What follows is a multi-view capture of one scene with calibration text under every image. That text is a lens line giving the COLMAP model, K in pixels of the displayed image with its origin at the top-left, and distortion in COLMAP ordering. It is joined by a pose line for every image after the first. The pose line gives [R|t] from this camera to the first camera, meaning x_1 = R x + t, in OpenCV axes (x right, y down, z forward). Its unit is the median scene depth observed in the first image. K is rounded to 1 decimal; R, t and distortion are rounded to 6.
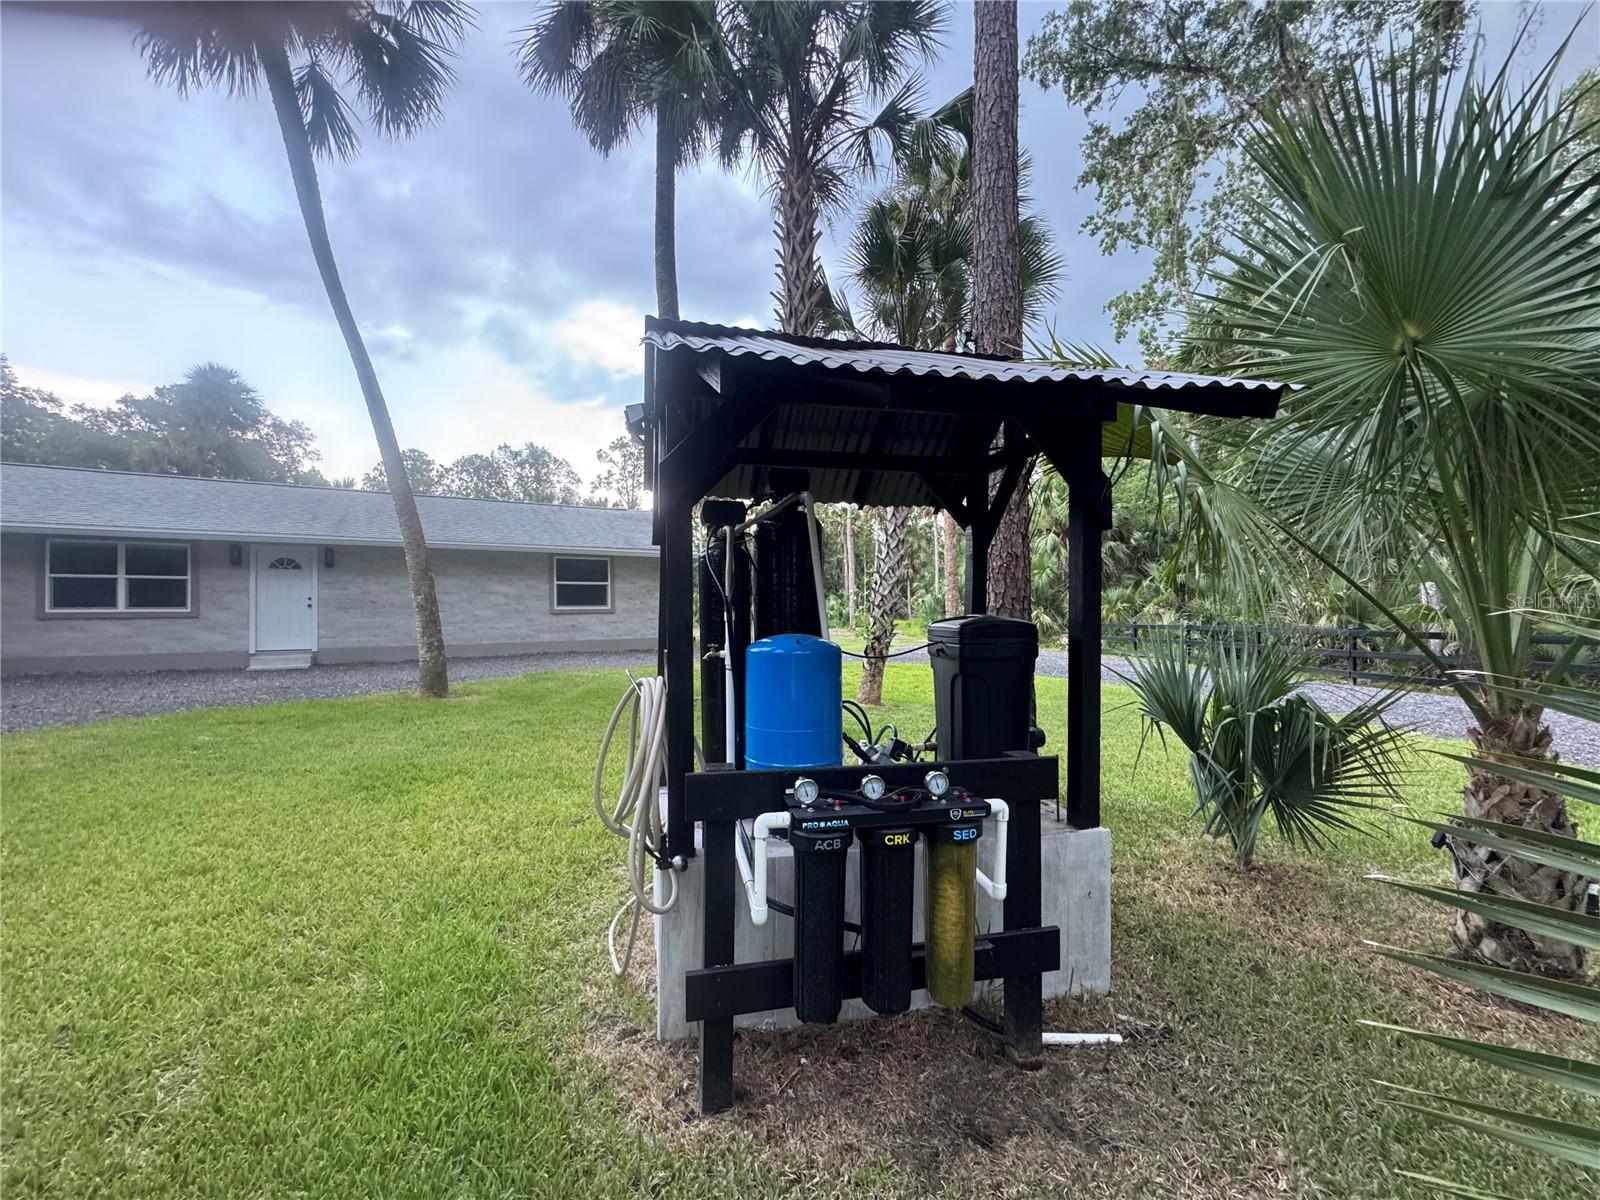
lens RADIAL K [[645.1, 0, 800.0], [0, 645.1, 600.0], [0, 0, 1]] dist [-0.000447, -0.000080]
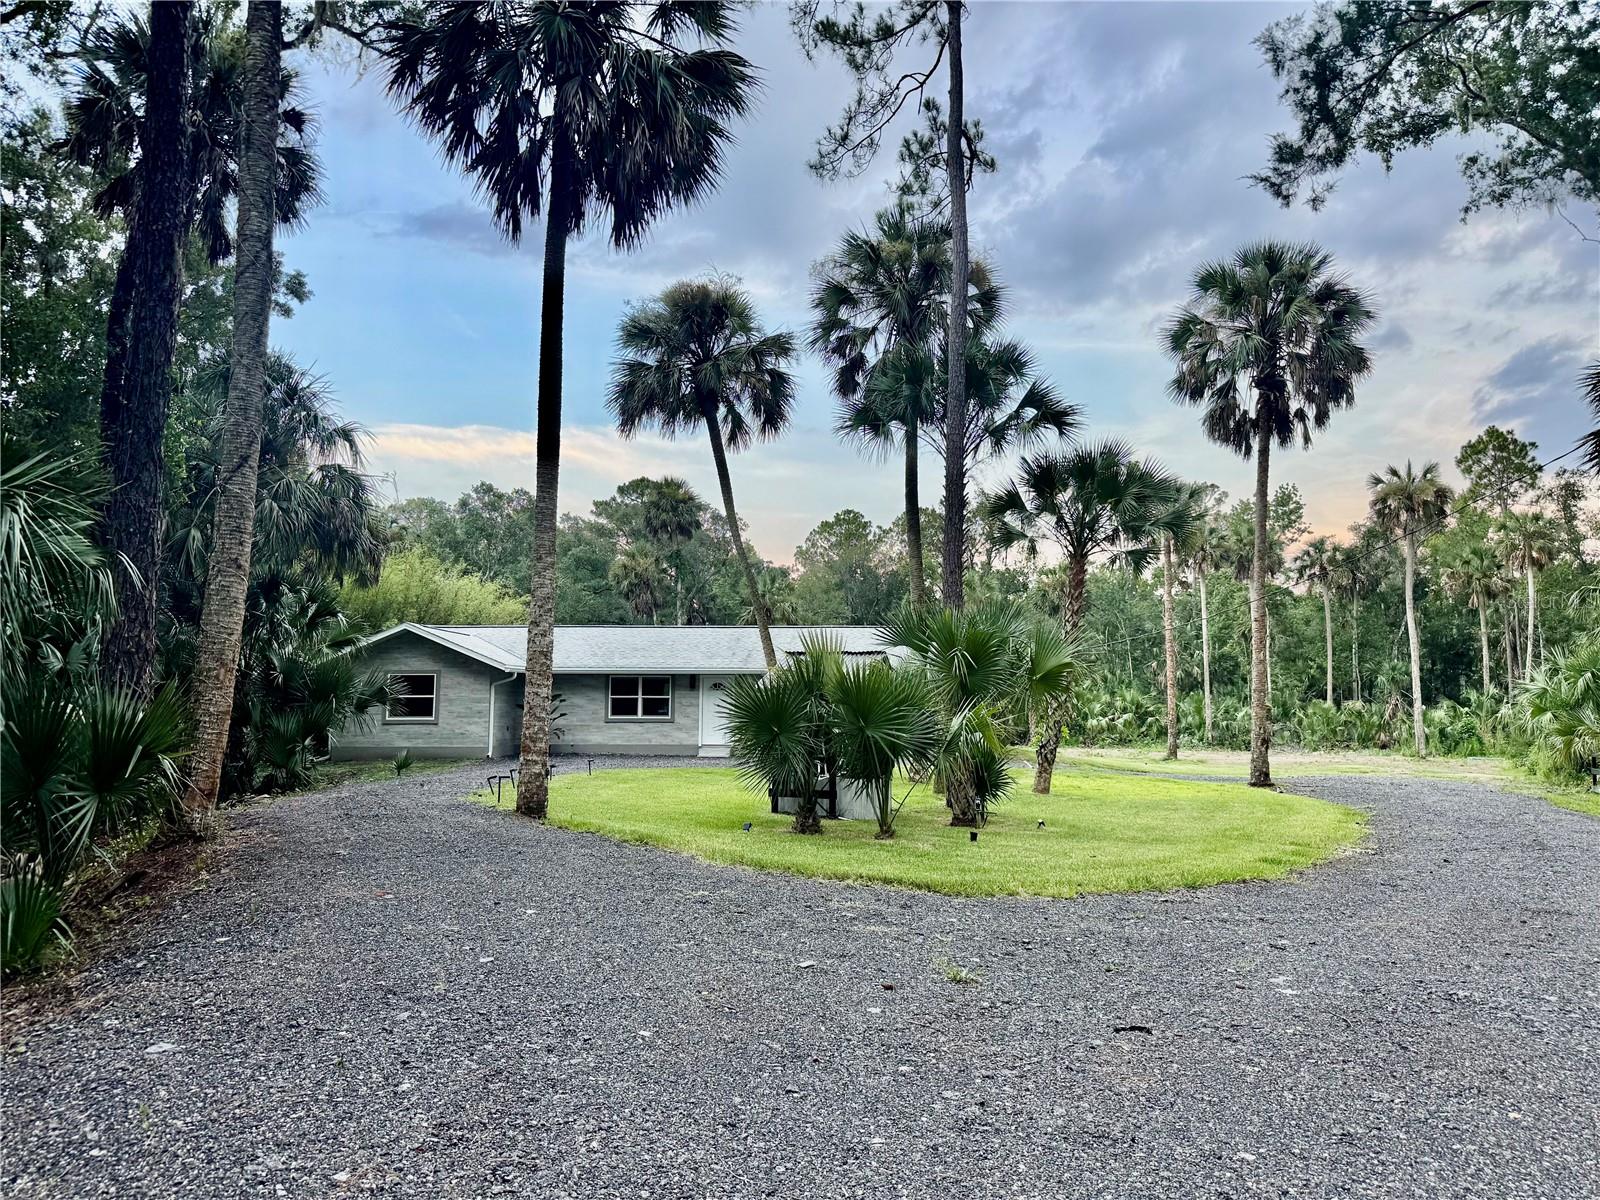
lens RADIAL K [[1130.1, 0, 800.0], [0, 1130.1, 600.0], [0, 0, 1]] dist [-0.000149, -0.000149]
pose [[0.822699, -0.048088, -0.566440, 0.927317], [-0.000097, 0.996404, -0.084732, -0.038040], [0.568478, 0.069764, 0.819735, -1.146648]]
